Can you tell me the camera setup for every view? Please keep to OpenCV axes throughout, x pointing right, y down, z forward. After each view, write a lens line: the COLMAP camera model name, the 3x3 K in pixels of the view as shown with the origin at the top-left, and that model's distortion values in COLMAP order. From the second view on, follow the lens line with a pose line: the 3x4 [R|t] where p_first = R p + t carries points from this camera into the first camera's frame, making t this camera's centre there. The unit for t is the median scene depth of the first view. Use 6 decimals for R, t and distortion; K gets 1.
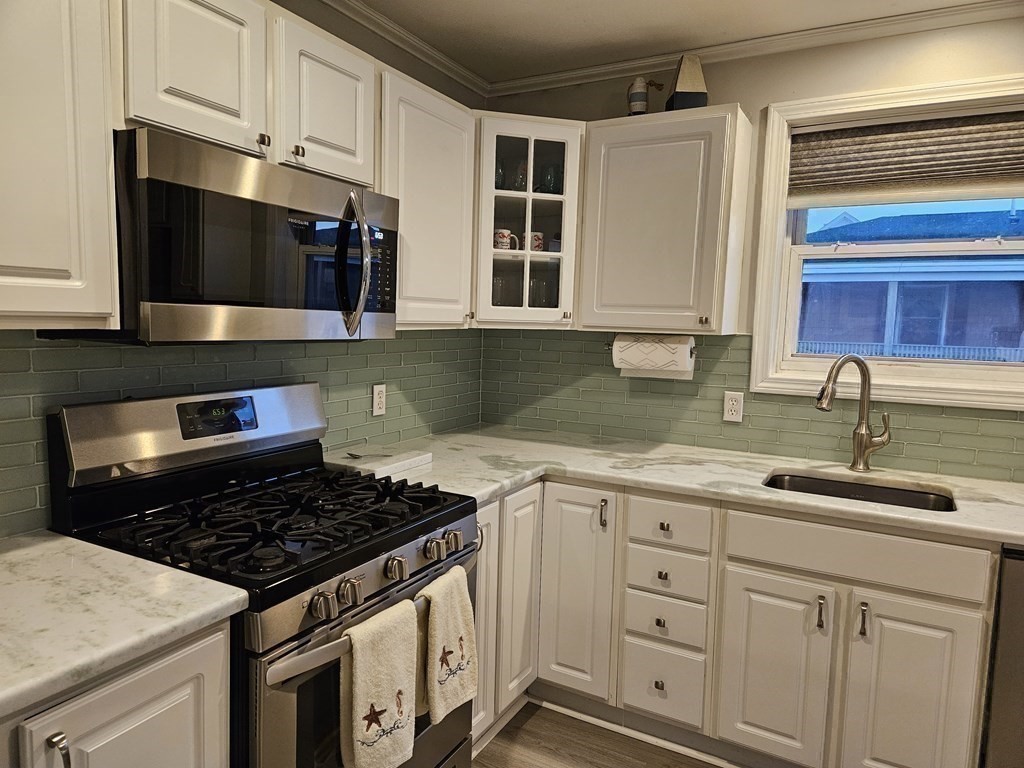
lens RADIAL K [[690.8, 0, 493.9], [0, 690.8, 388.5], [0, 0, 1]] dist [0.130887, -0.116925]
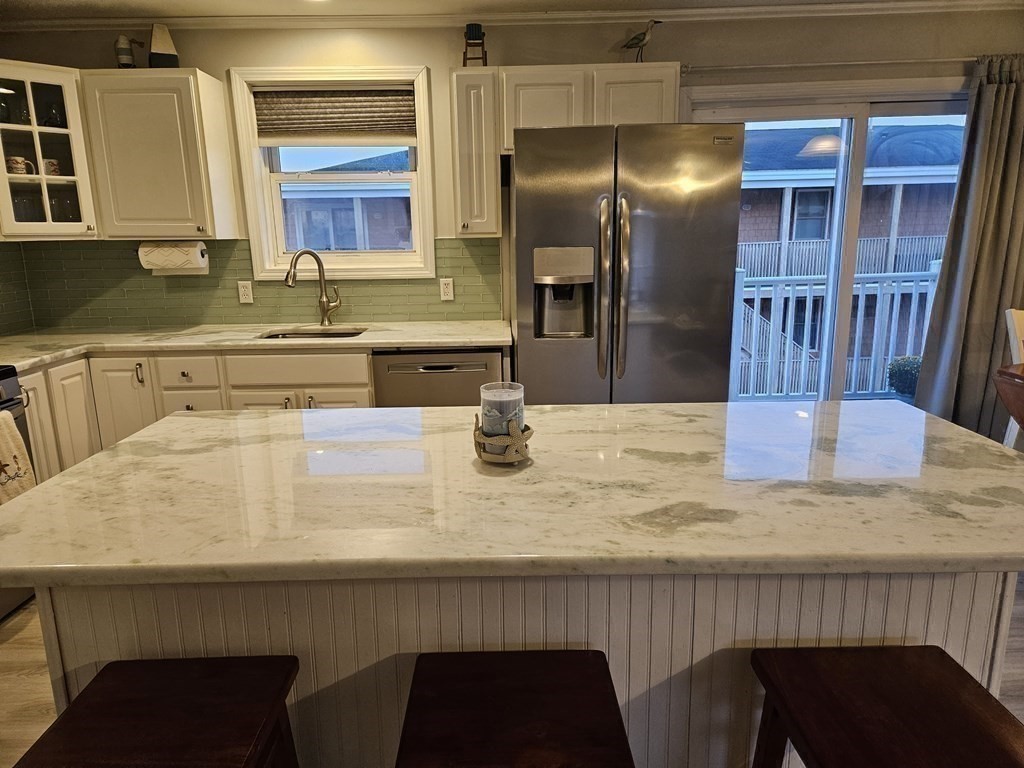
lens RADIAL K [[690.8, 0, 493.9], [0, 690.8, 388.5], [0, 0, 1]] dist [0.130887, -0.116925]
pose [[0.874562, -0.147697, 0.461874, 0.106832], [0.092549, 0.985817, 0.140000, 0.069493], [-0.476001, -0.079693, 0.875827, -0.513996]]
